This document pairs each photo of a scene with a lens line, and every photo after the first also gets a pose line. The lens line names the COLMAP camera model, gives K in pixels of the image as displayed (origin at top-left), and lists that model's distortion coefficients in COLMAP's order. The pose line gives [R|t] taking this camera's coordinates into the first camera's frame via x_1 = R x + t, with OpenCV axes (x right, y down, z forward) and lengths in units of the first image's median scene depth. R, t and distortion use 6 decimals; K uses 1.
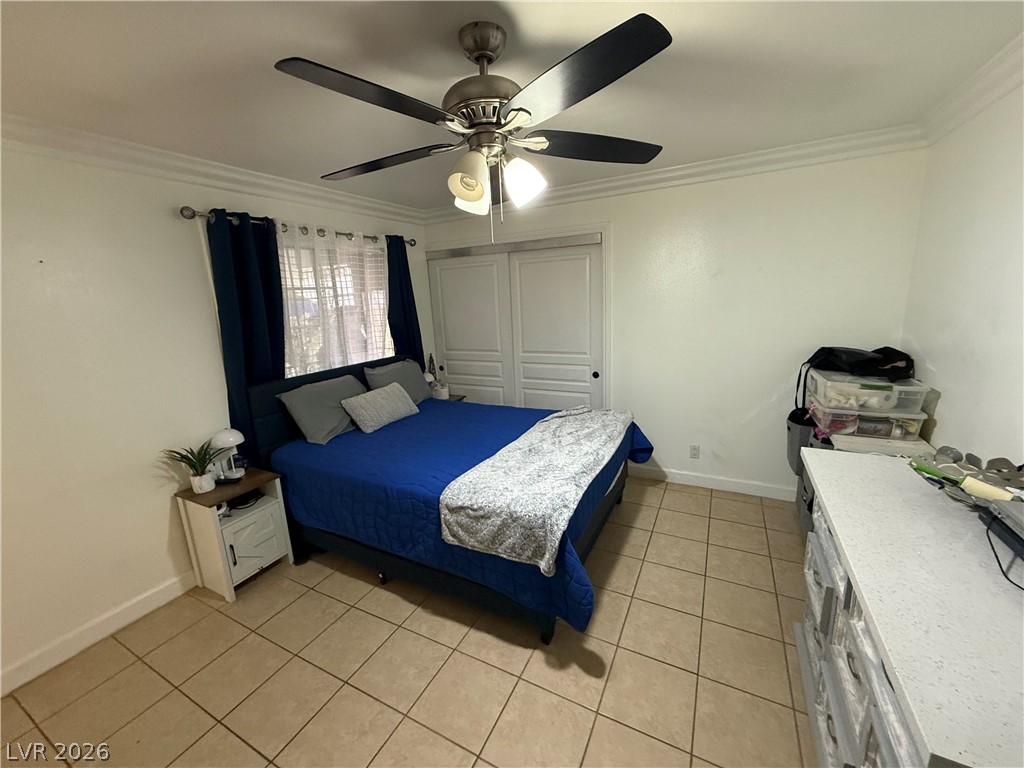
lens RADIAL K [[409.8, 0, 510.0], [0, 409.8, 382.4], [0, 0, 1]] dist [0.002907, 0.000027]
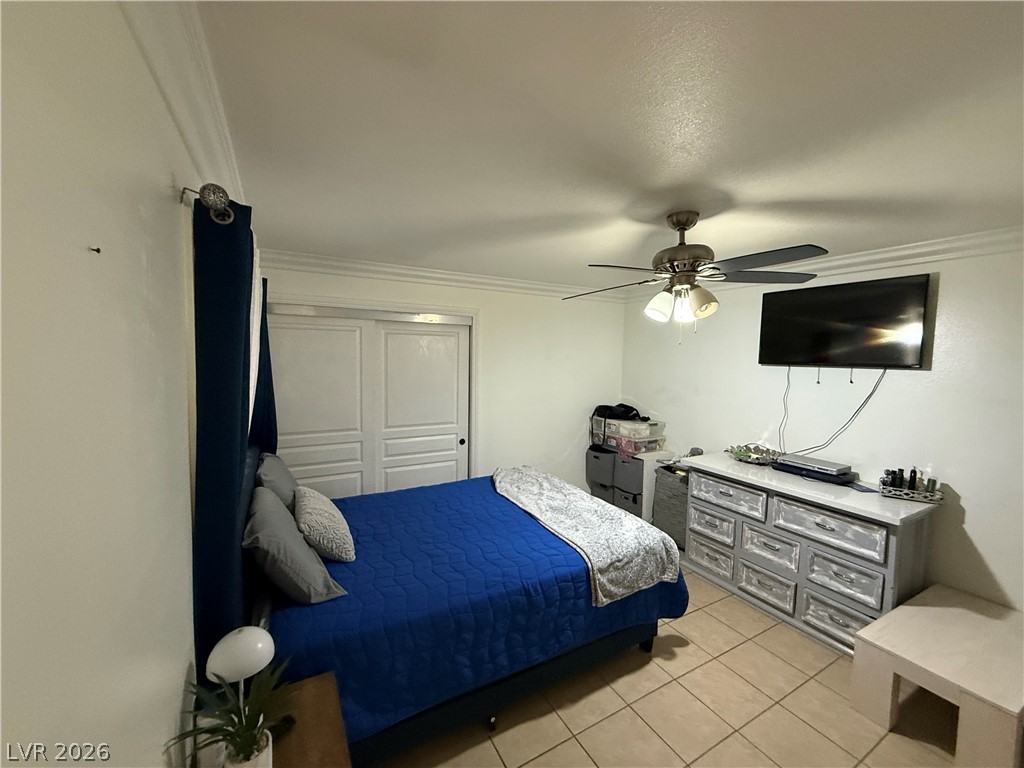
lens RADIAL K [[409.8, 0, 511.5], [0, 409.8, 381.5], [0, 0, 1]] dist [0.002907, 0.000027]
pose [[0.541387, 0.001495, 0.840772, -1.118721], [0.134762, 0.986915, -0.088531, -0.110993], [-0.829903, 0.161233, 0.534101, 0.519057]]
